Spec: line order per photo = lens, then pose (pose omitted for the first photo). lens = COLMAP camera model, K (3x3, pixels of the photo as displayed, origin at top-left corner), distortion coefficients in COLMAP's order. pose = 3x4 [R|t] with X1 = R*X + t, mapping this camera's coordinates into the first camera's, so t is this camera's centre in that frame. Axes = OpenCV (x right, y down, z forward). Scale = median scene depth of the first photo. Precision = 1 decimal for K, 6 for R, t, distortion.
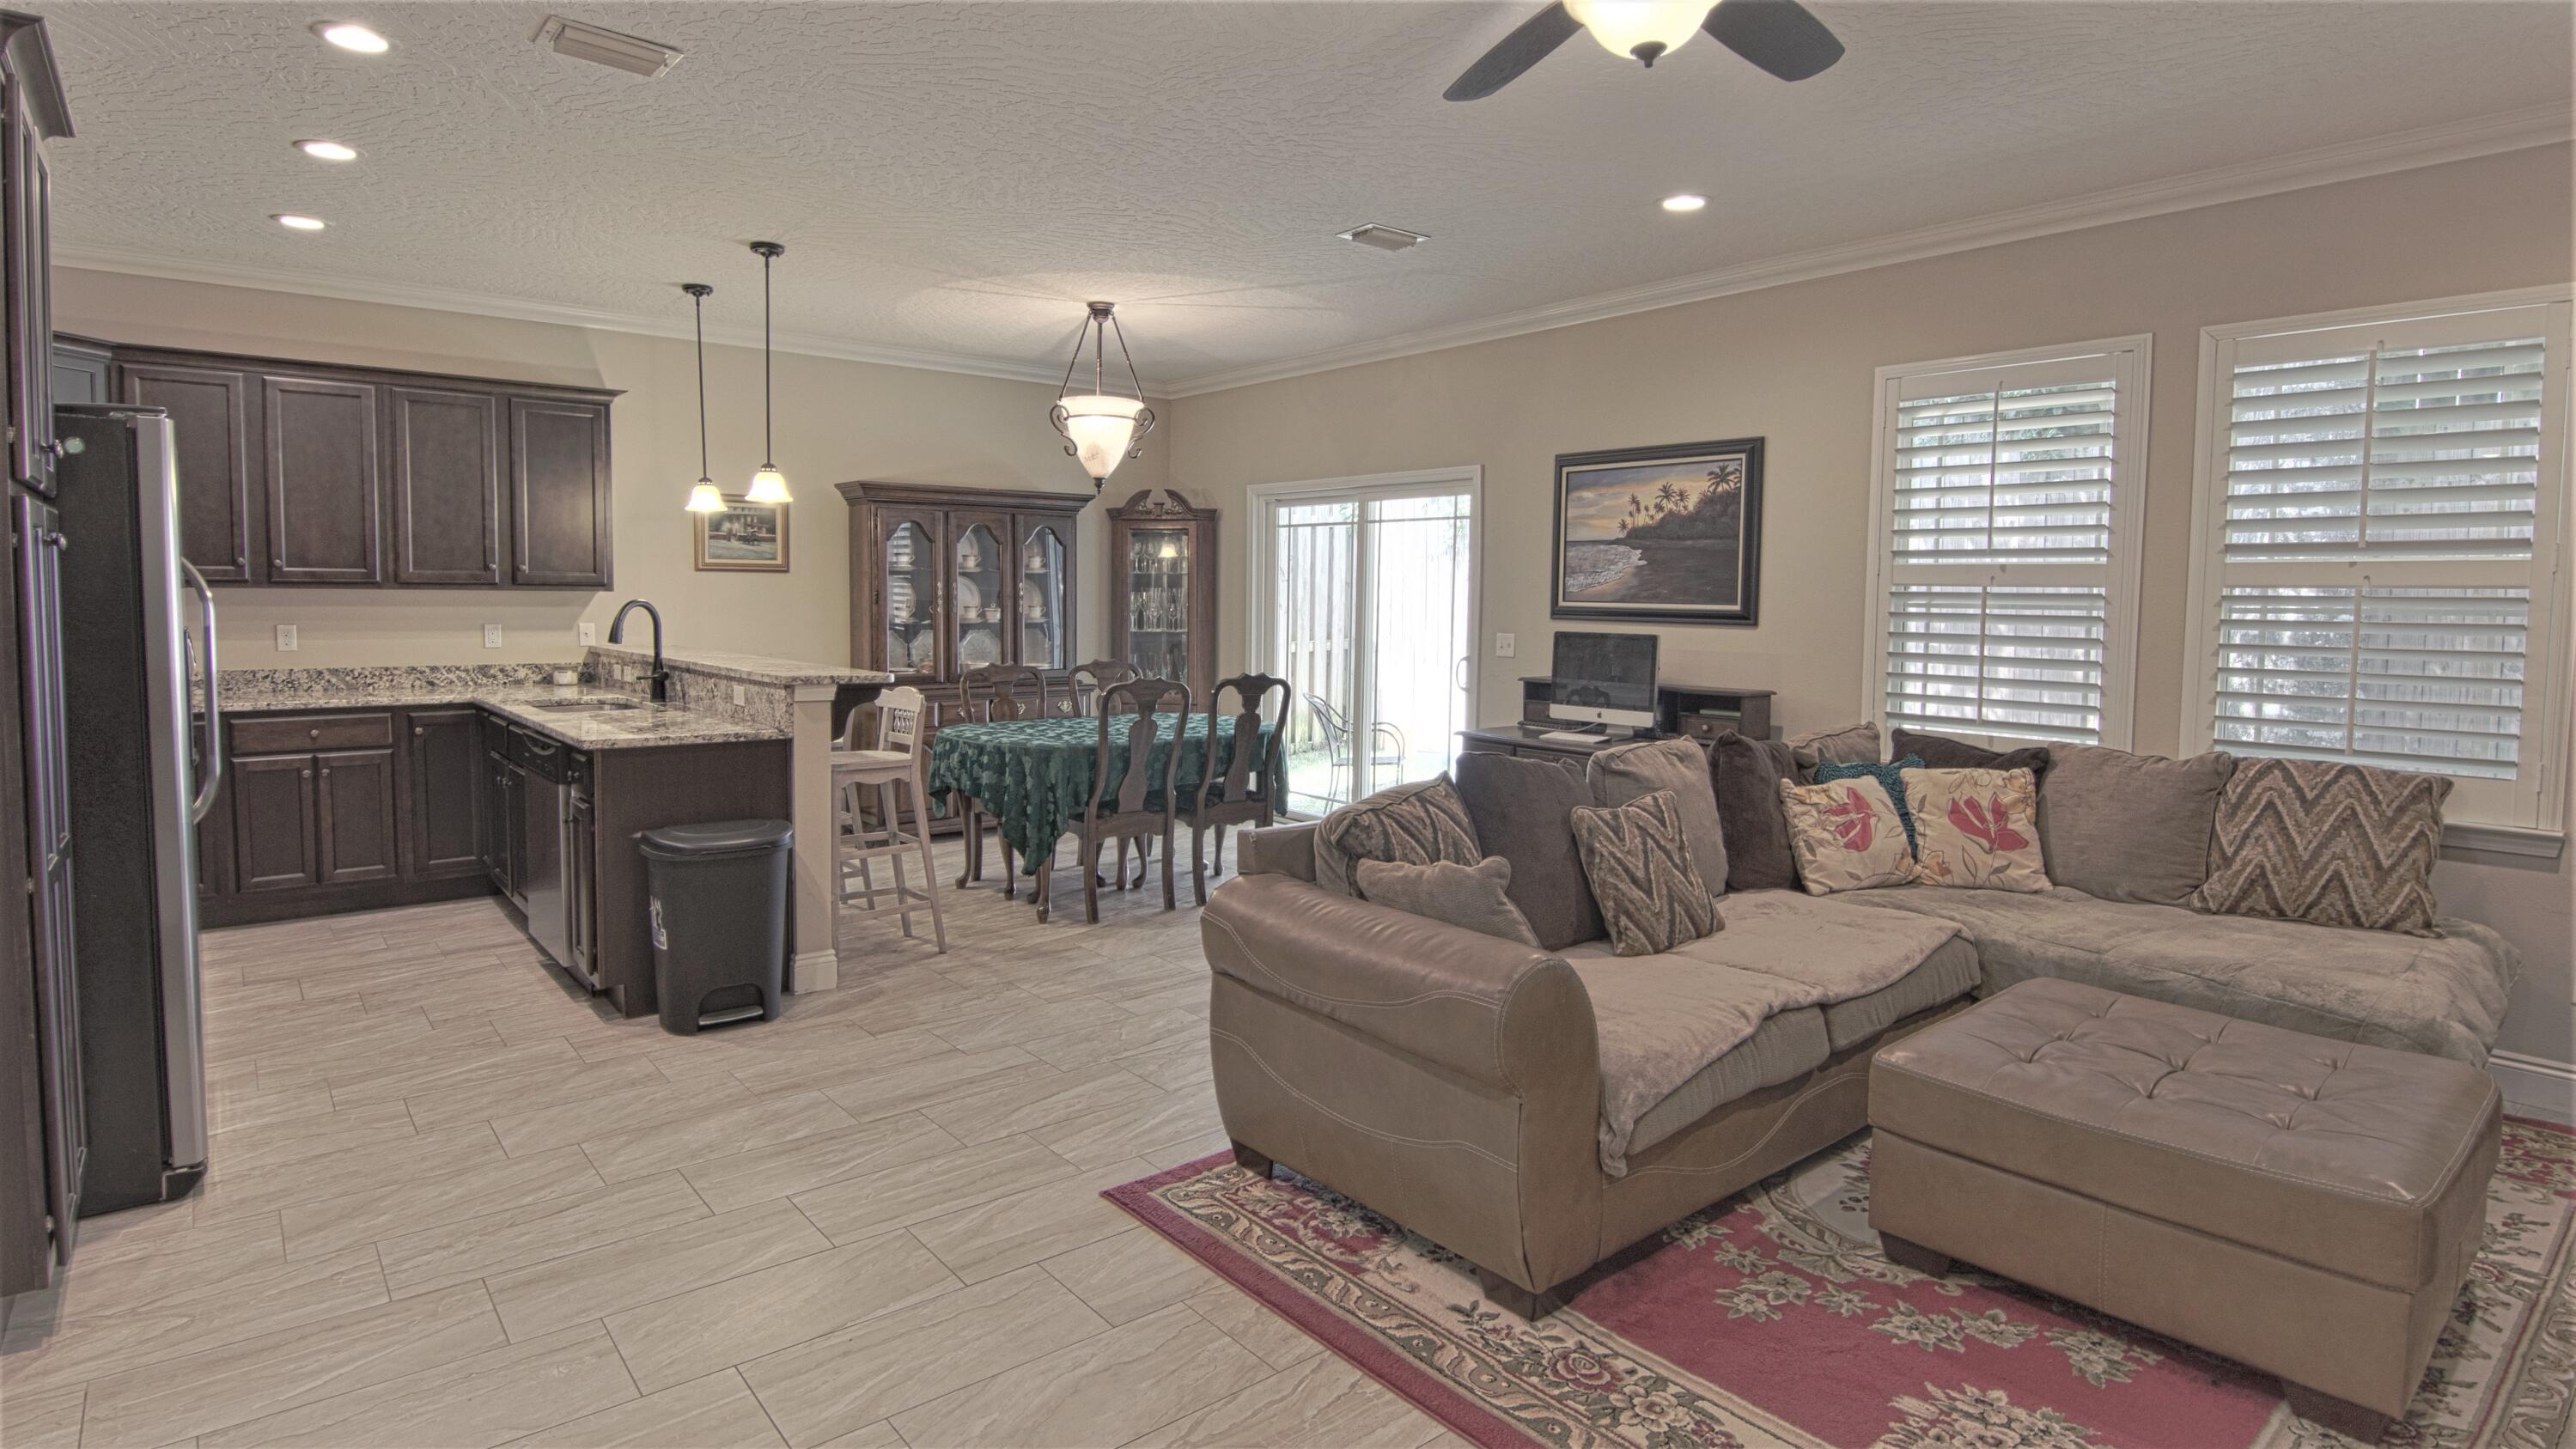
lens RADIAL K [[1310.1, 0, 1262.4], [0, 1310.1, 687.5], [0, 0, 1]] dist [-0.004770, -0.009658]
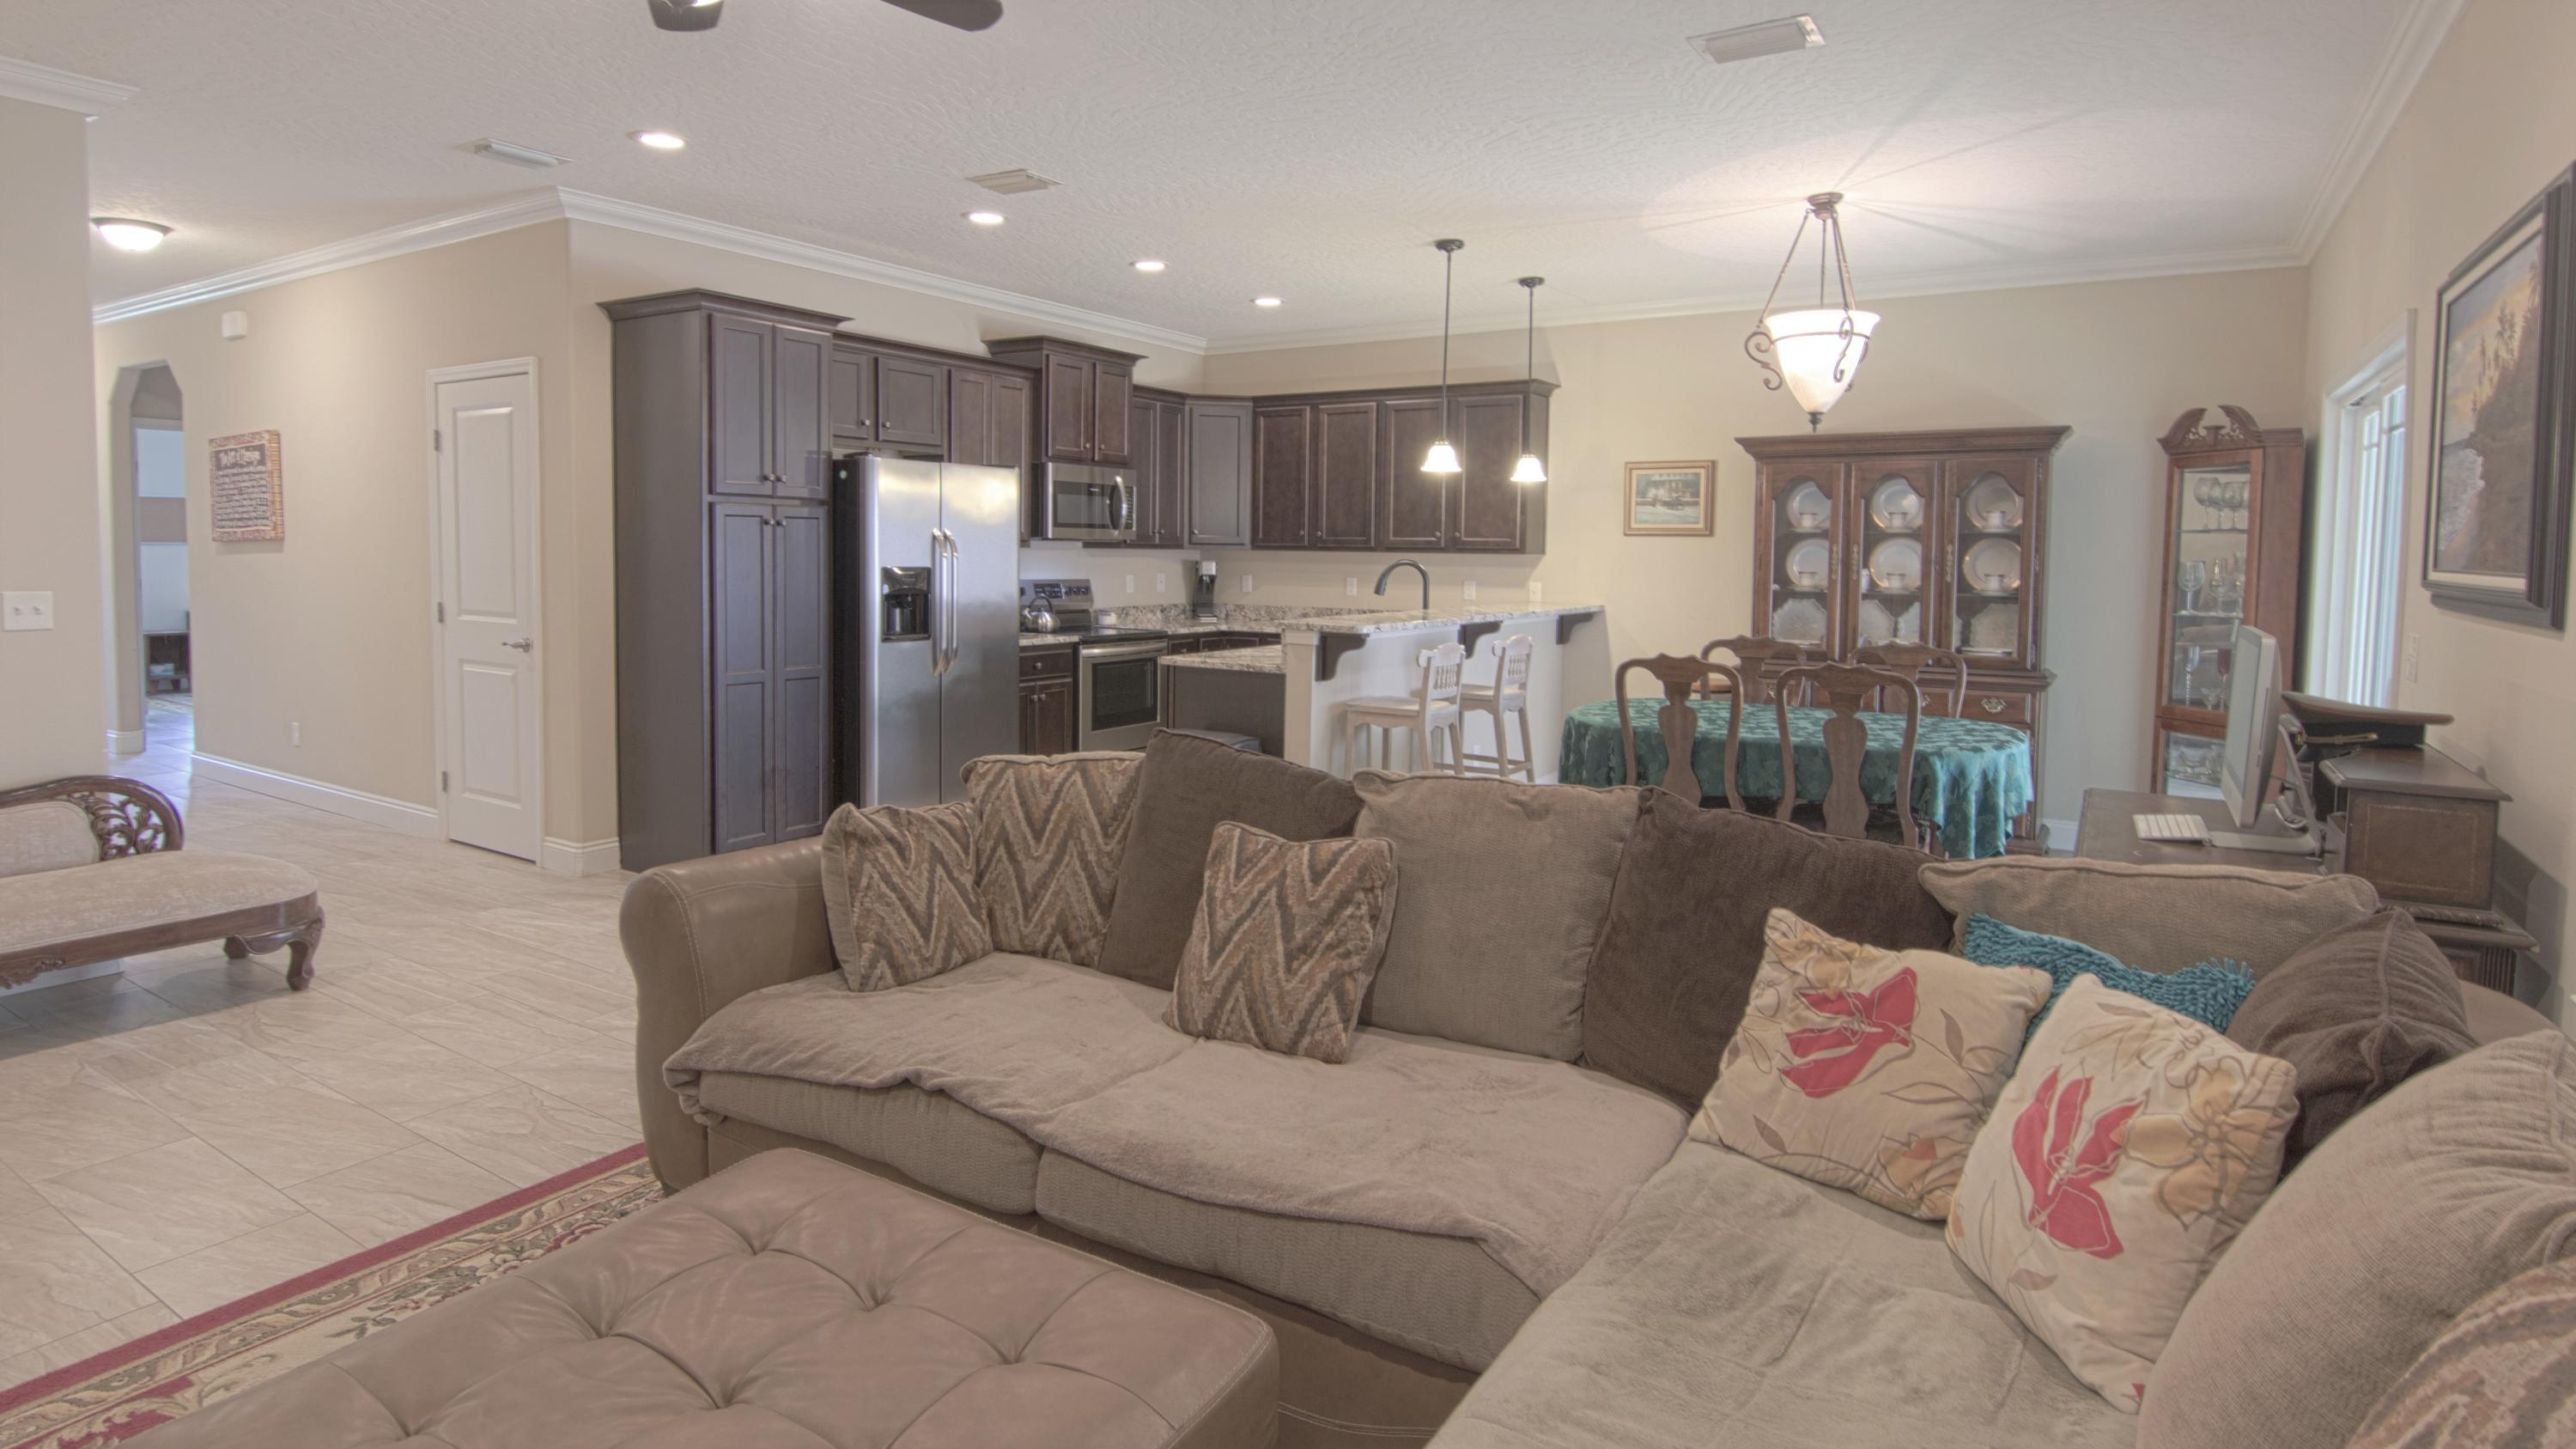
lens RADIAL K [[1310.3, 0, 1256.4], [0, 1310.3, 622.9], [0, 0, 1]] dist [-0.004770, -0.009658]
pose [[0.315998, 0.047520, -0.947569, 0.635536], [-0.076313, 0.996782, 0.024539, -0.028979], [0.945686, 0.064558, 0.318608, 0.505609]]
